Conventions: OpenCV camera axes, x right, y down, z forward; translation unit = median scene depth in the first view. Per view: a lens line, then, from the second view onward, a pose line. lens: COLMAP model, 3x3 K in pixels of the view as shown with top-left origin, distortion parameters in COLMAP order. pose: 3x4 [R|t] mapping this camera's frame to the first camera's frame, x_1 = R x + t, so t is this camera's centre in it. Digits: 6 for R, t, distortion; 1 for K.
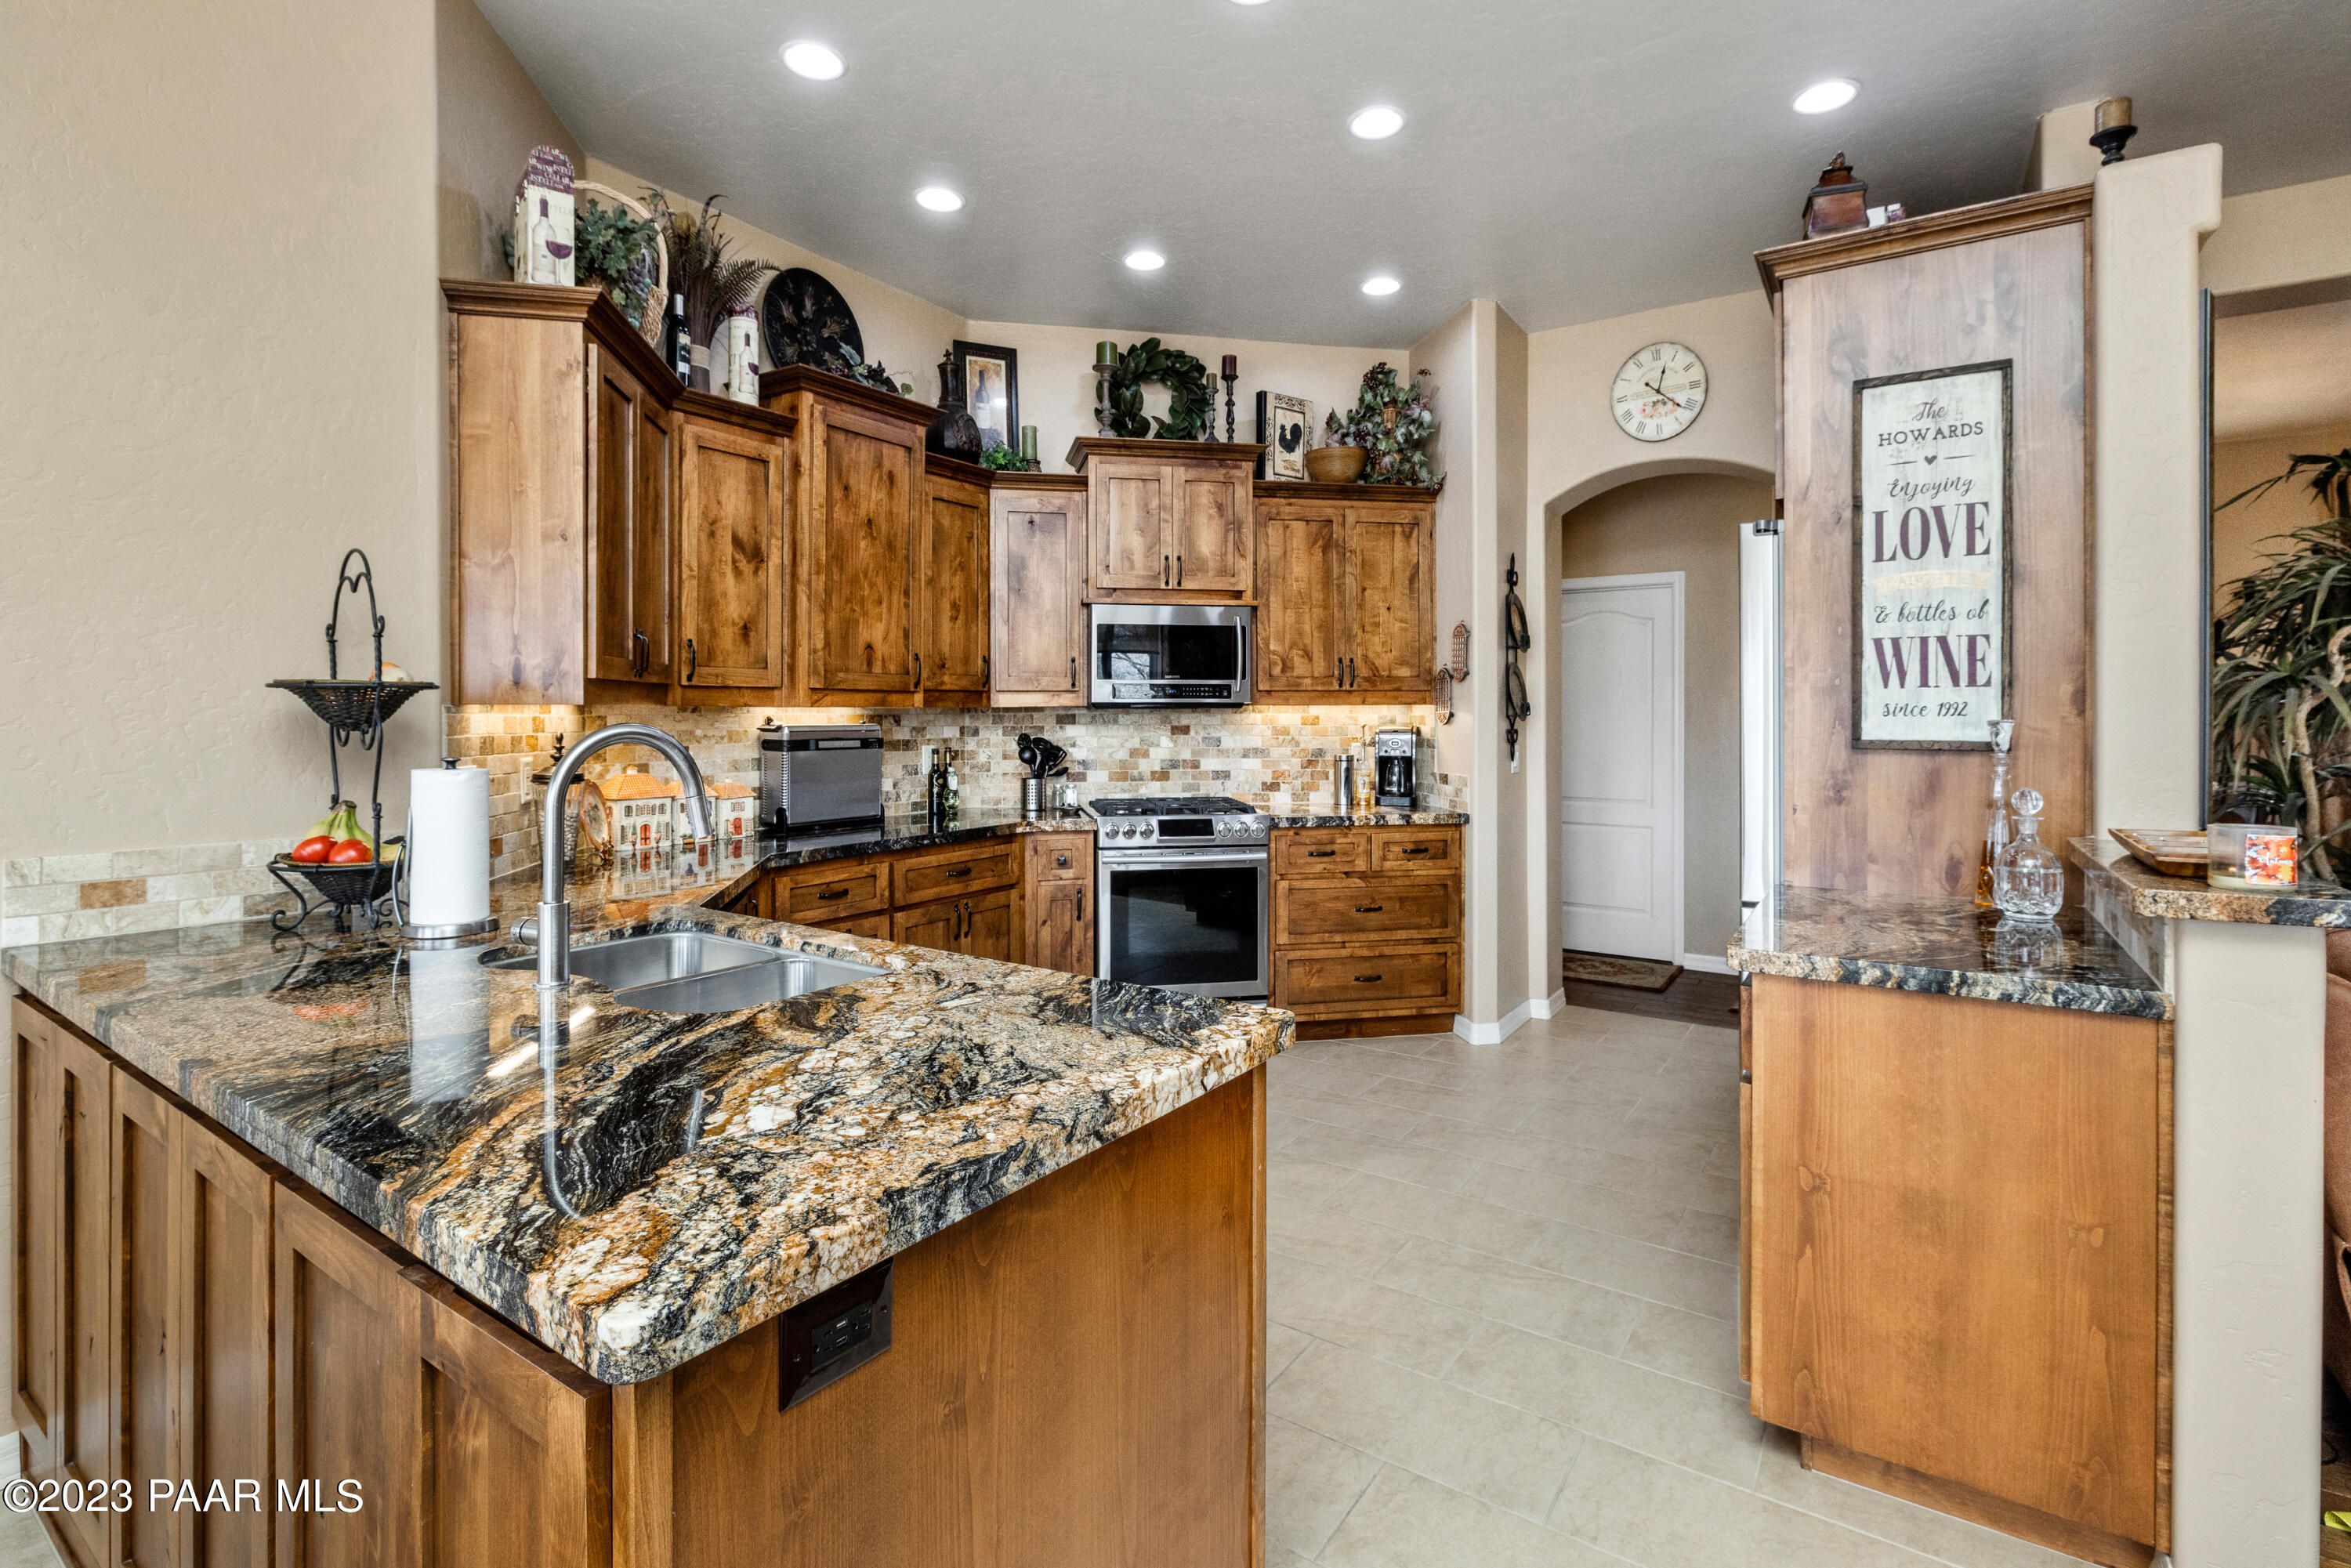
lens RADIAL K [[1184.8, 0, 1208.8], [0, 1184.8, 711.9], [0, 0, 1]] dist [-0.017175, 0.000607]
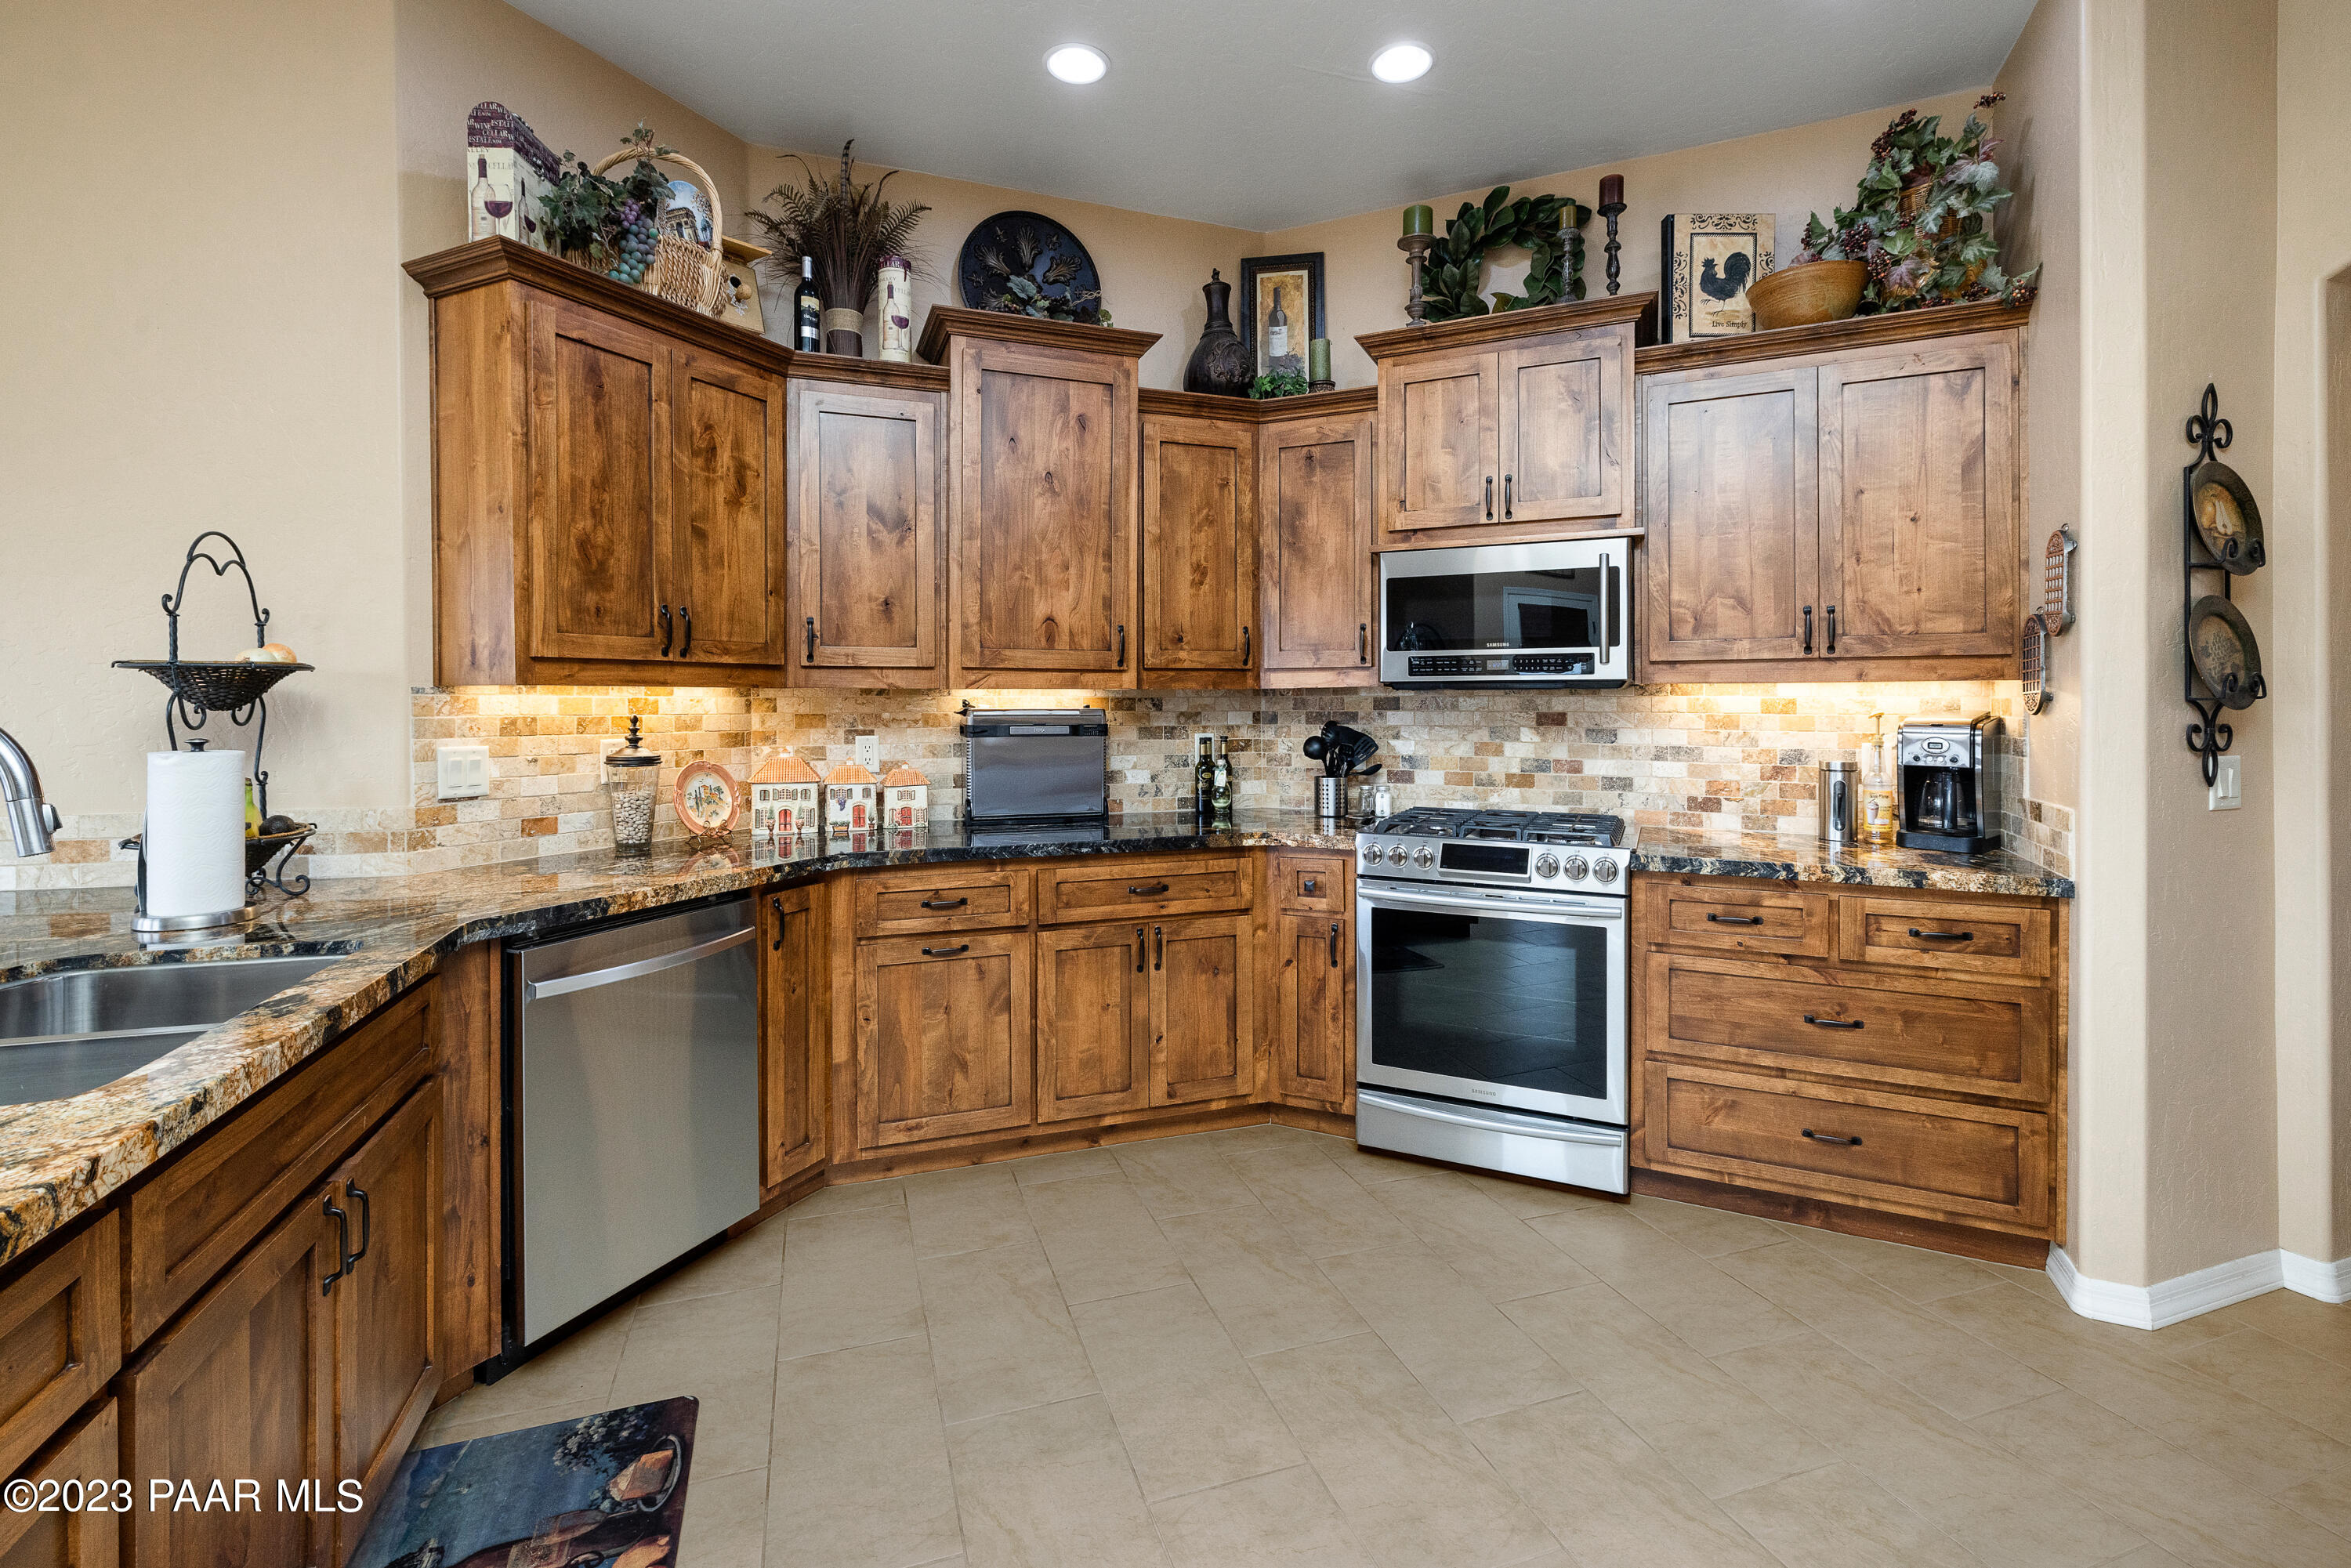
lens RADIAL K [[1031.2, 0, 1144.8], [0, 1031.2, 701.5], [0, 0, 1]] dist [-0.001621, 0.000221]
pose [[0.757885, 0.000475, -0.652388, 0.218891], [0.000938, 0.999998, 0.001818, 0.003498], [0.652387, -0.001990, 0.757883, 0.393743]]
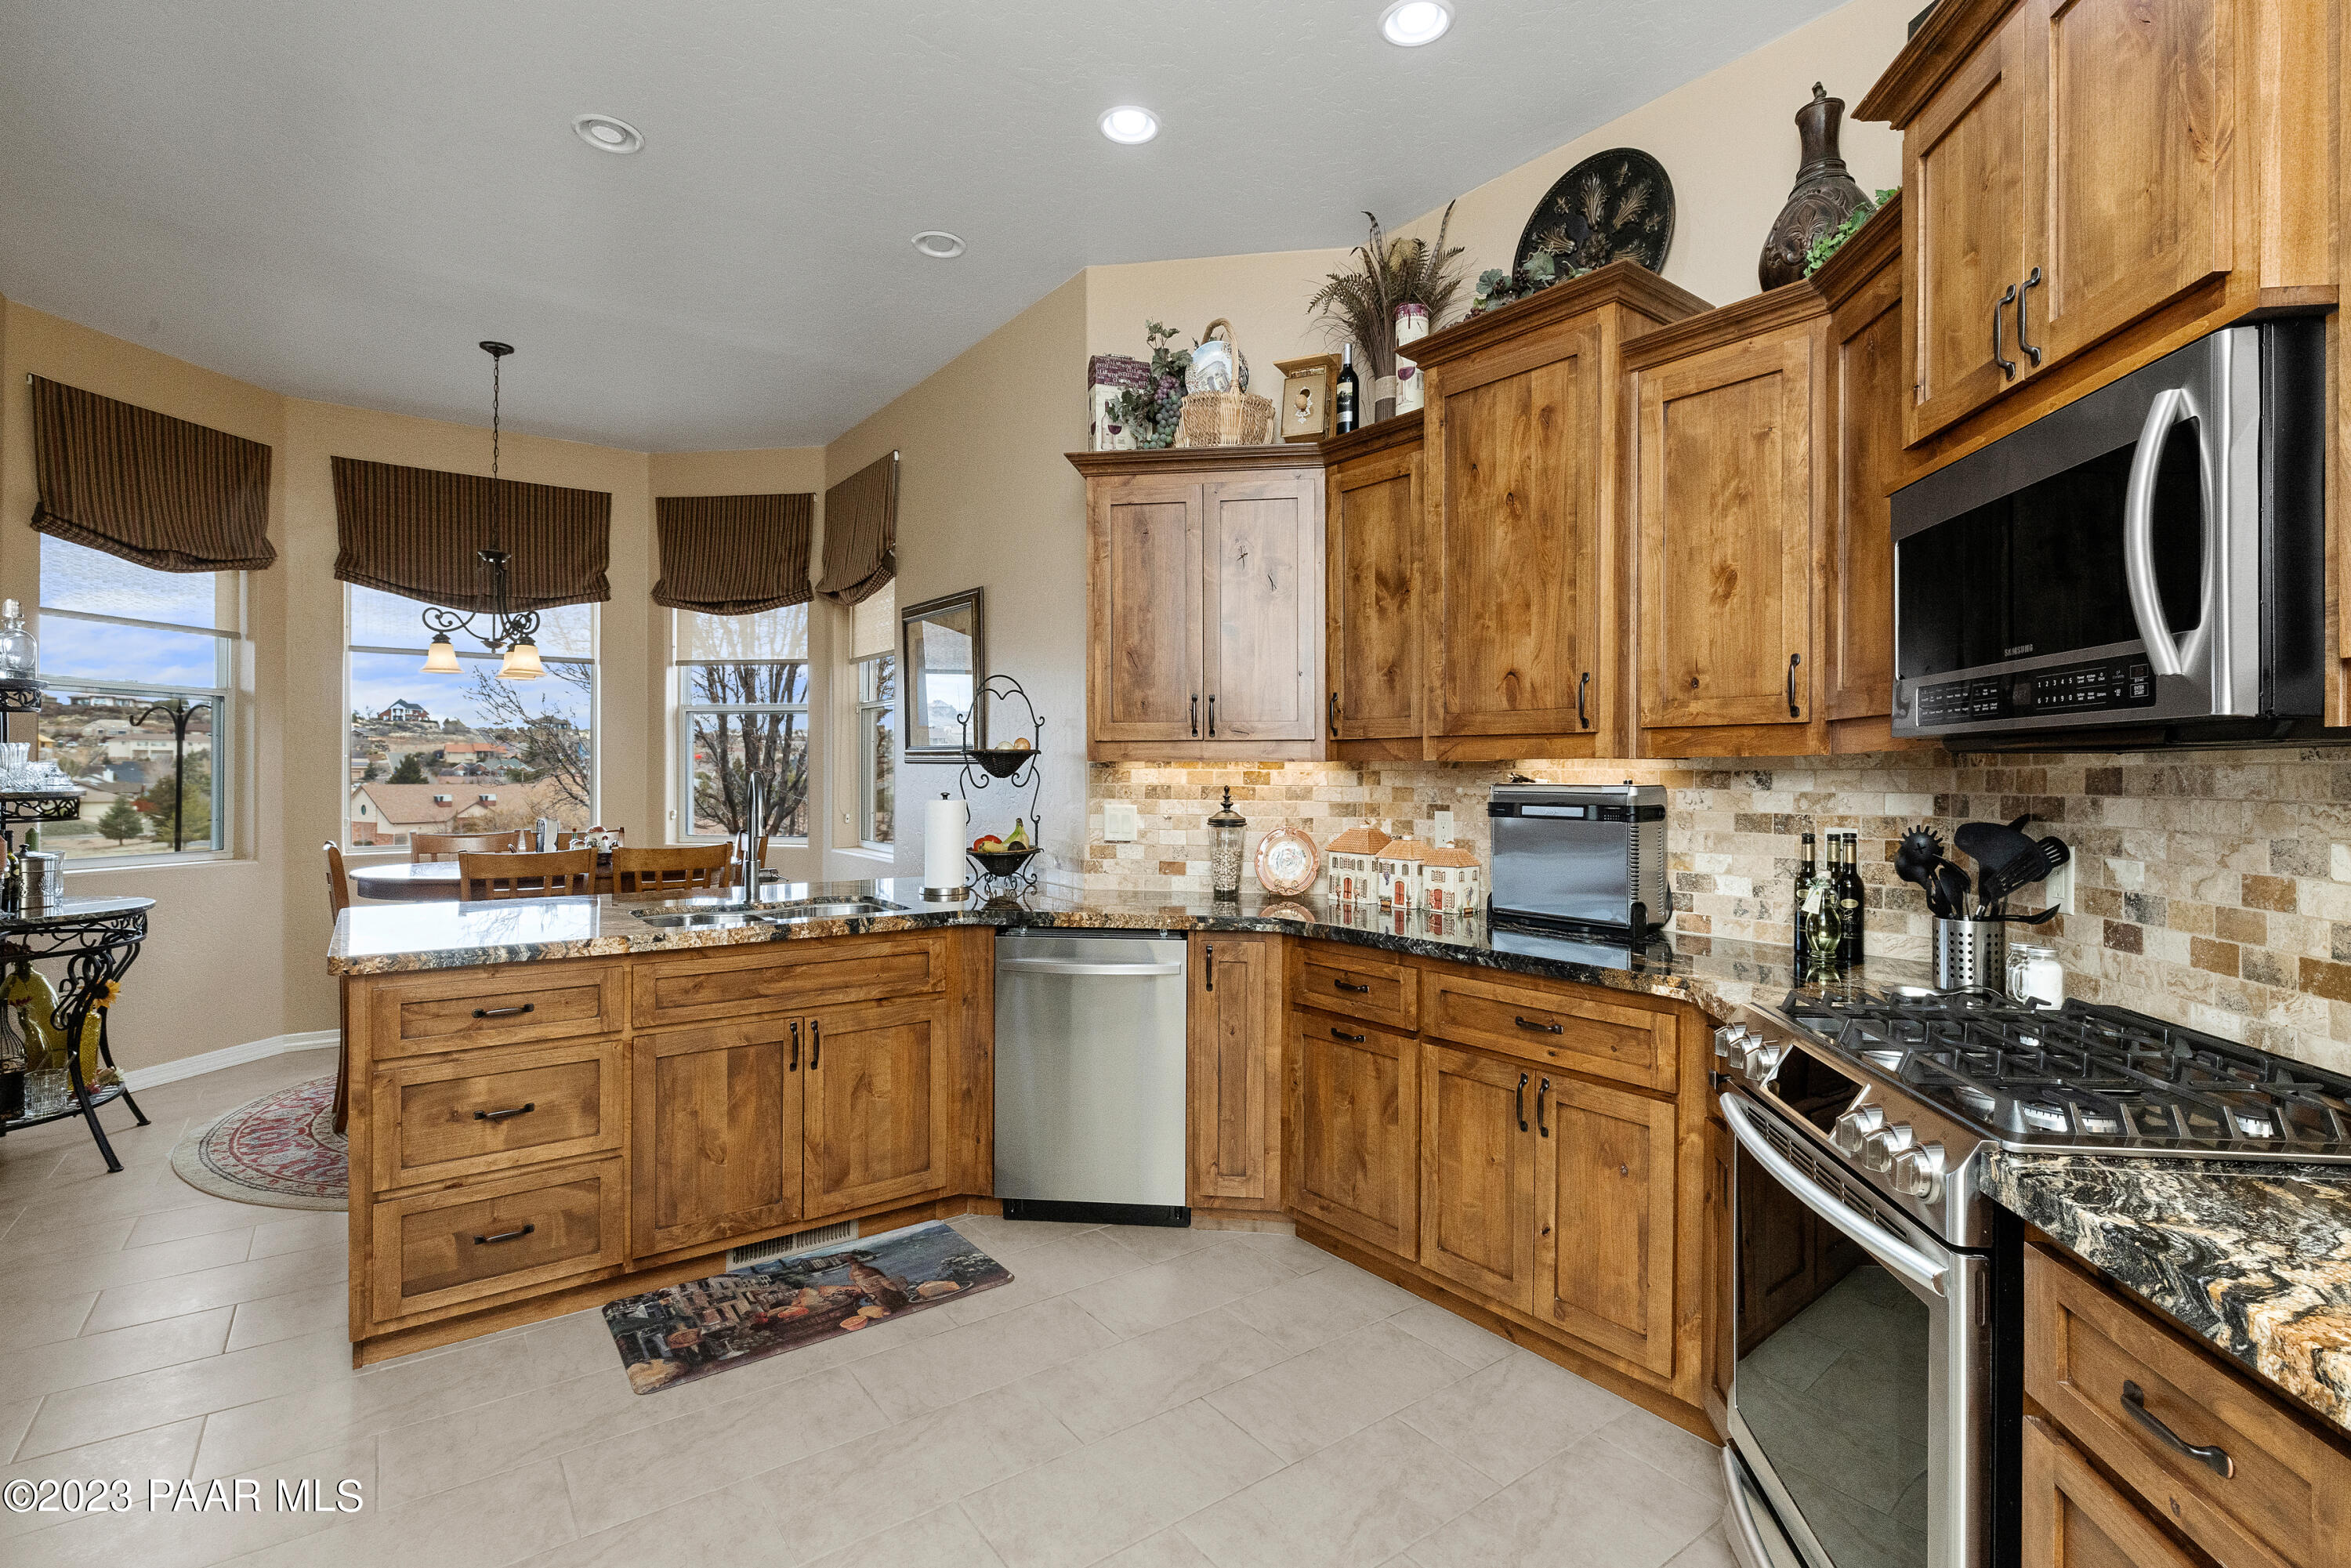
lens RADIAL K [[1184.8, 0, 1235.4], [0, 1184.8, 775.5], [0, 0, 1]] dist [-0.017175, 0.000607]
pose [[-0.399950, -0.001615, -0.916536, 0.356720], [-0.003521, 0.999994, -0.000226, 0.005545], [0.916530, 0.003136, -0.399953, 0.947765]]
